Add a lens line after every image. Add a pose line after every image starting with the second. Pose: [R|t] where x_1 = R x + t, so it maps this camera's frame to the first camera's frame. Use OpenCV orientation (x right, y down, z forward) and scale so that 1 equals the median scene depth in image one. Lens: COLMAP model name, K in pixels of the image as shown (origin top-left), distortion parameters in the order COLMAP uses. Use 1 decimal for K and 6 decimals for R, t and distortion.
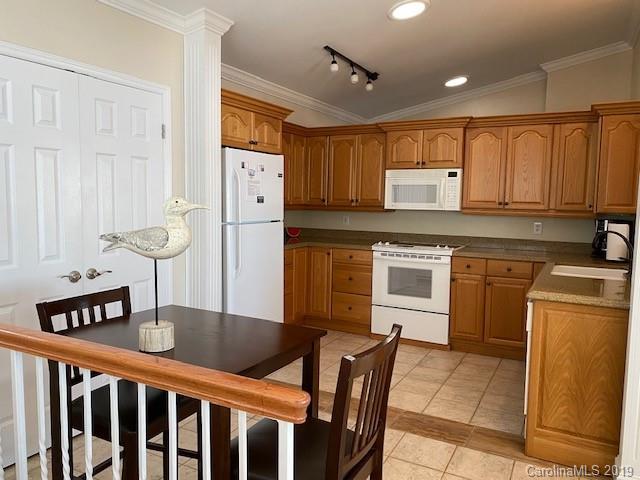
lens RADIAL K [[485.3, 0, 319.6], [0, 485.3, 241.7], [0, 0, 1]] dist [0.029685, -0.029150]
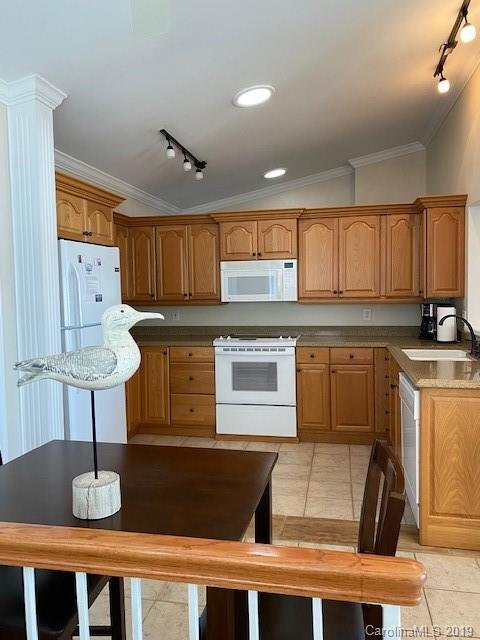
lens RADIAL K [[485.3, 0, 239.5], [0, 485.3, 317.4], [0, 0, 1]] dist [0.029685, -0.029150]
pose [[0.958909, -0.051814, 0.278943, -0.119237], [0.060445, 0.997920, -0.022426, -0.016102], [-0.277201, 0.038365, 0.960046, 0.083460]]
